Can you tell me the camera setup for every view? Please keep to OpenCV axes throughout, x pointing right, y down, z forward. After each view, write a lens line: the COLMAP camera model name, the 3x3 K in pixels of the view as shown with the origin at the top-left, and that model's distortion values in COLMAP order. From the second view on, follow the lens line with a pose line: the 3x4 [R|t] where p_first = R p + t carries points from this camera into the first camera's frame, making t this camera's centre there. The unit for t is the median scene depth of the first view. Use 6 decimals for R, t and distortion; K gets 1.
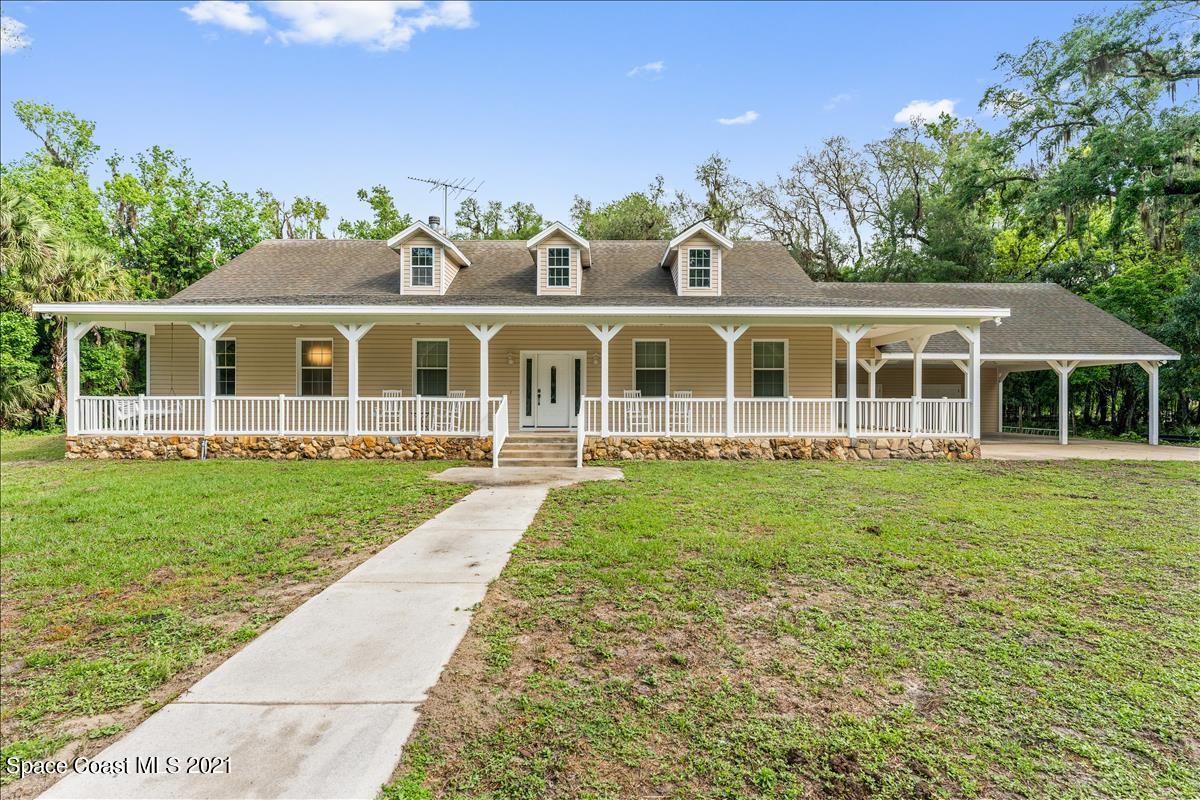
lens RADIAL K [[581.9, 0, 600.1], [0, 581.9, 426.9], [0, 0, 1]] dist [0.009111, -0.000147]
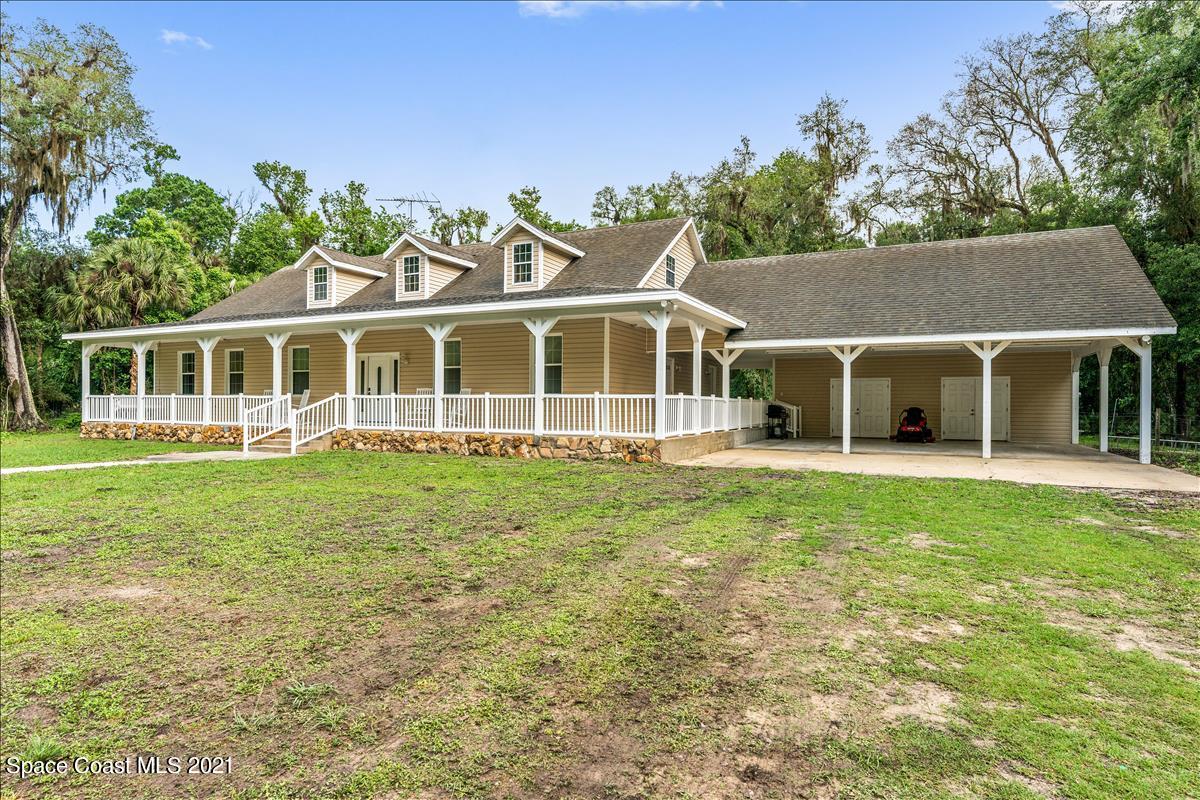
lens RADIAL K [[704.6, 0, 601.5], [0, 704.6, 401.2], [0, 0, 1]] dist [-0.004431, 0.000976]
pose [[0.889034, 0.000146, -0.457841, 0.837113], [-0.019106, 0.999141, -0.036781, 0.002076], [0.457442, 0.041447, 0.888273, 0.010983]]
